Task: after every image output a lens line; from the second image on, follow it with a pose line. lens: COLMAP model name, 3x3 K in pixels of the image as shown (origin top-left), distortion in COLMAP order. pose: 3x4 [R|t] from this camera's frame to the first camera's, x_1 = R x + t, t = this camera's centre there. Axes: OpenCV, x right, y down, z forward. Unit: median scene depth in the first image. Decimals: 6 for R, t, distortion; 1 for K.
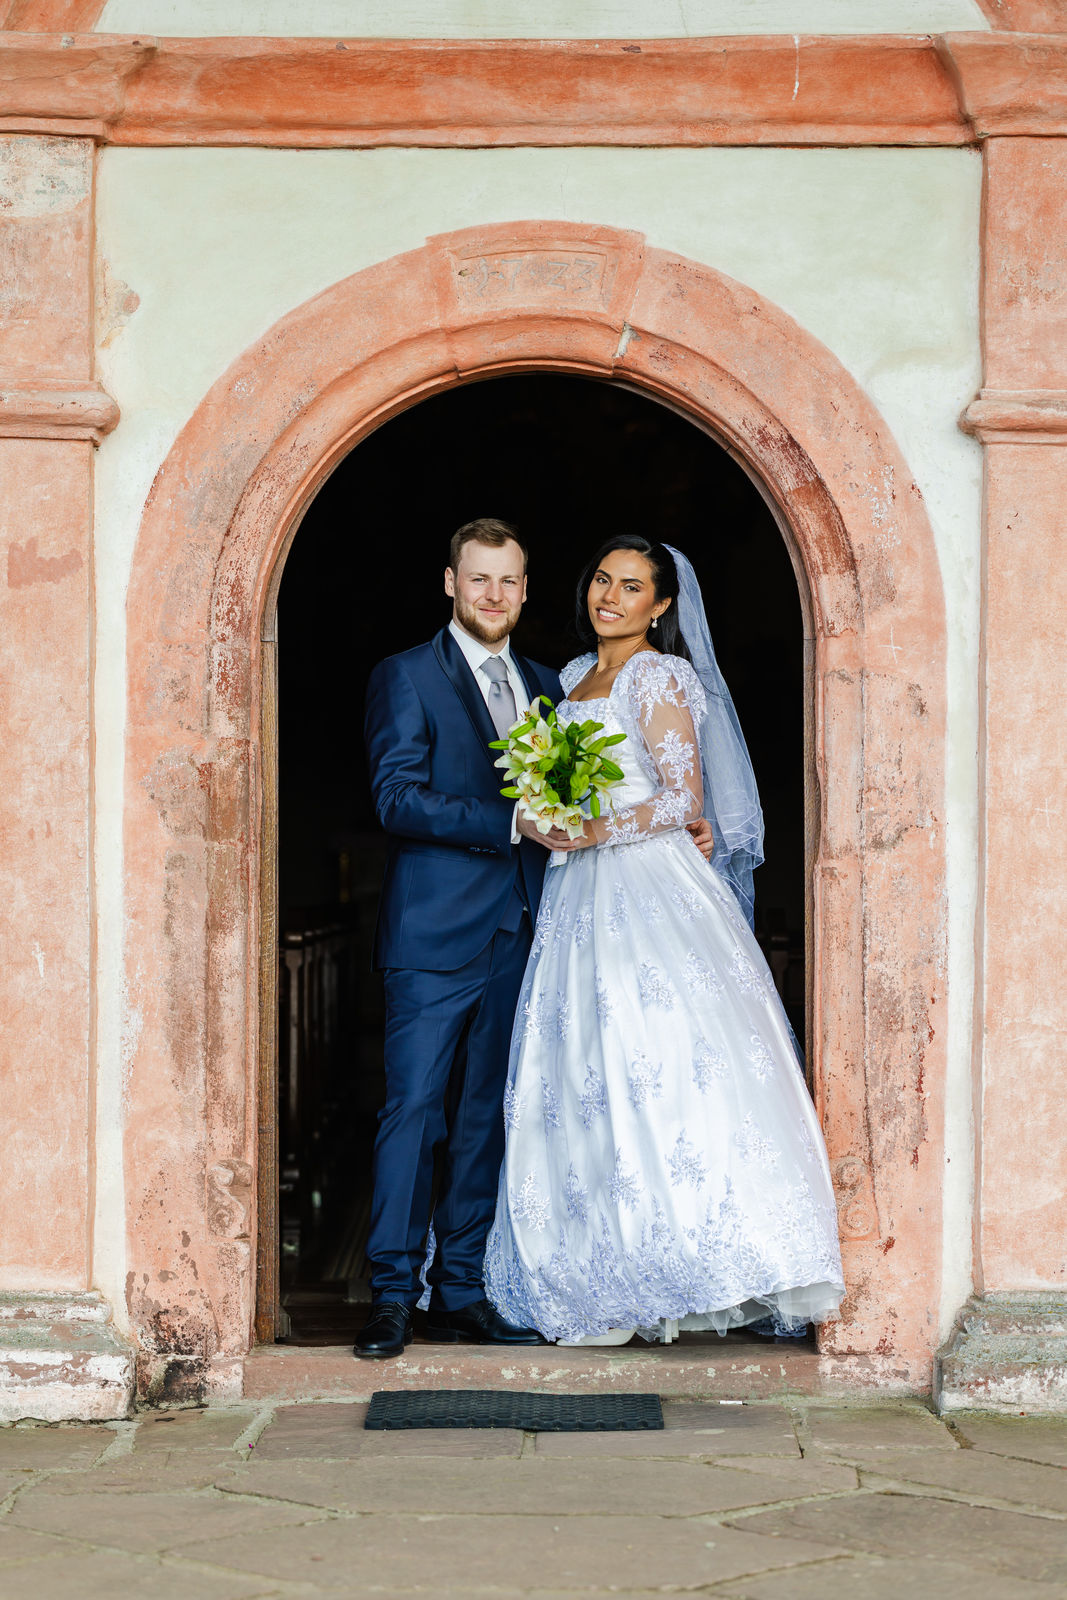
lens RADIAL K [[4545.5, 0, 529.3], [0, 4545.5, 801.2], [0, 0, 1]] dist [0.186915, 0.000000]
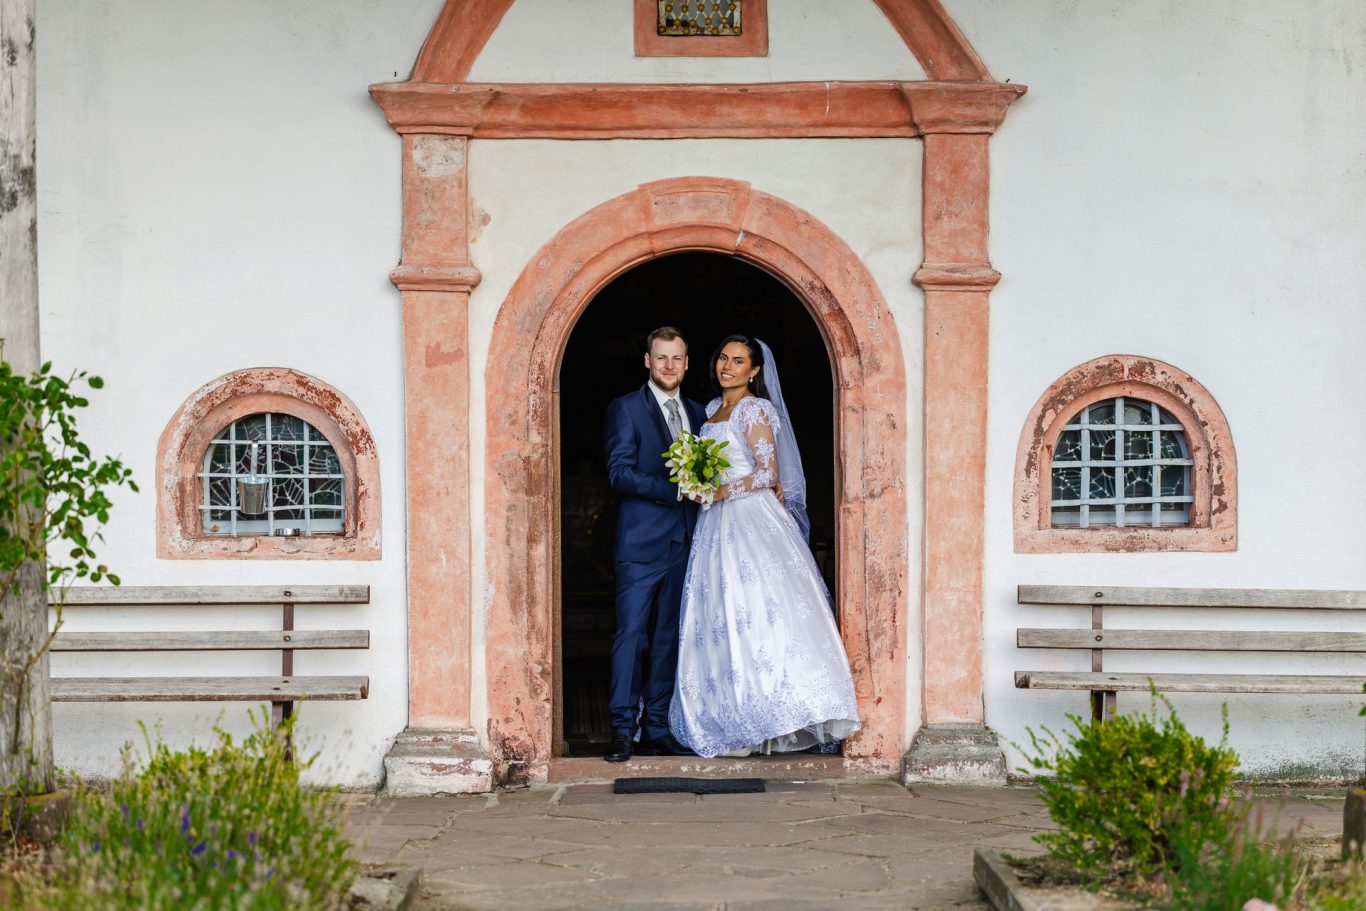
lens RADIAL K [[3880.8, 0, 671.1], [0, 3880.8, 514.0], [0, 0, 1]] dist [0.186915, 0.000000]
pose [[0.999450, -0.007776, 0.032244, -0.063029], [0.007249, 0.999839, 0.016443, -0.010673], [-0.032366, -0.016200, 0.999345, -0.659209]]
